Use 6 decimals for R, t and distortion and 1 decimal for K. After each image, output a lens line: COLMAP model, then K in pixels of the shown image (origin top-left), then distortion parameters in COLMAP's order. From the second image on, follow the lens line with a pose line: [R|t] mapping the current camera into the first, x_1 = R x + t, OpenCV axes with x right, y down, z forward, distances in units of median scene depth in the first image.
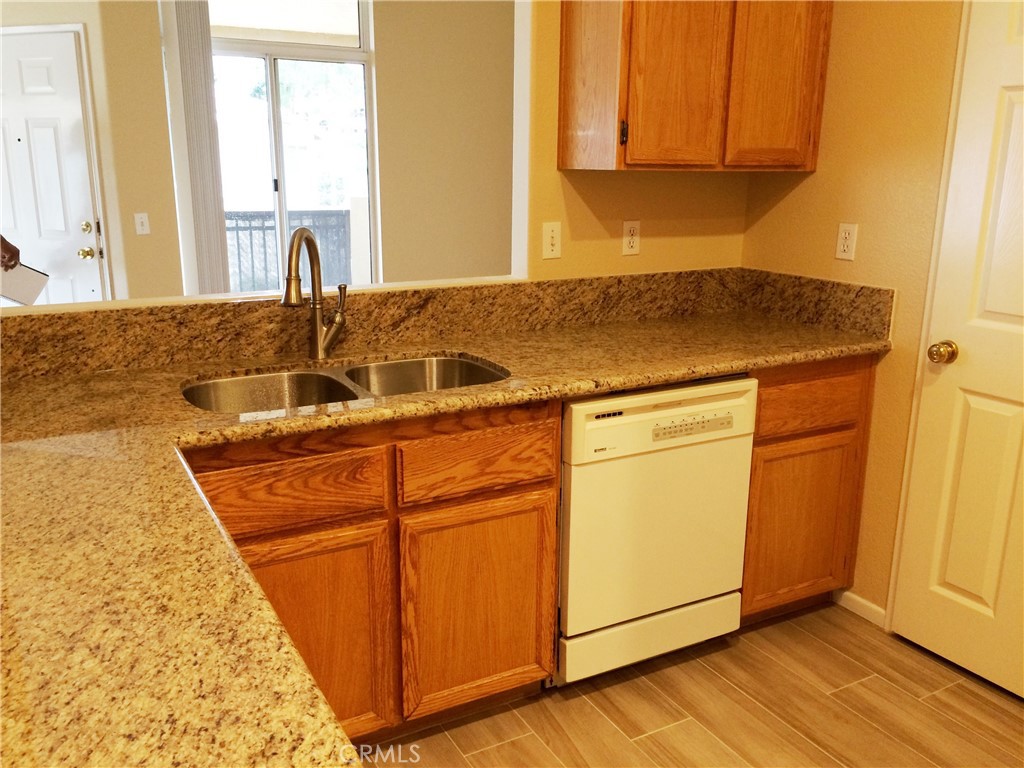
lens RADIAL K [[870.7, 0, 510.3], [0, 870.7, 382.7], [0, 0, 1]] dist [0.007686, 0.004315]
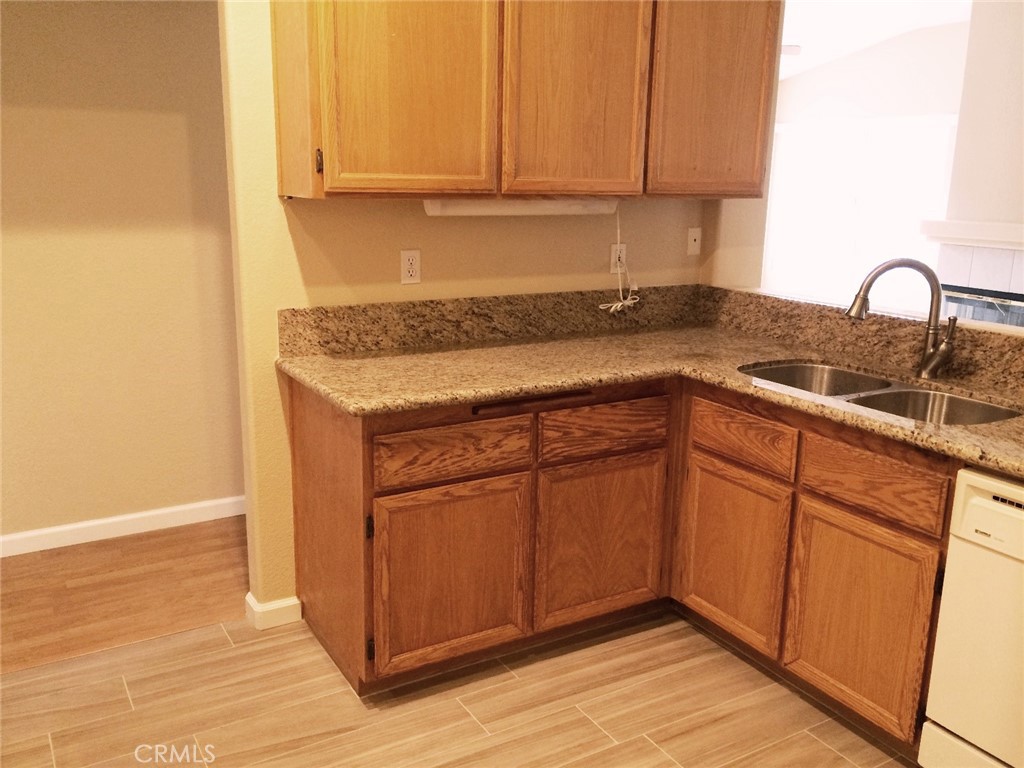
lens RADIAL K [[870.7, 0, 508.5], [0, 870.7, 389.1], [0, 0, 1]] dist [0.007686, 0.004315]
pose [[0.027978, 0.230279, -0.972722, 0.943783], [-0.257549, 0.941910, 0.215577, -0.130898], [0.965860, 0.244492, 0.085661, 0.437532]]
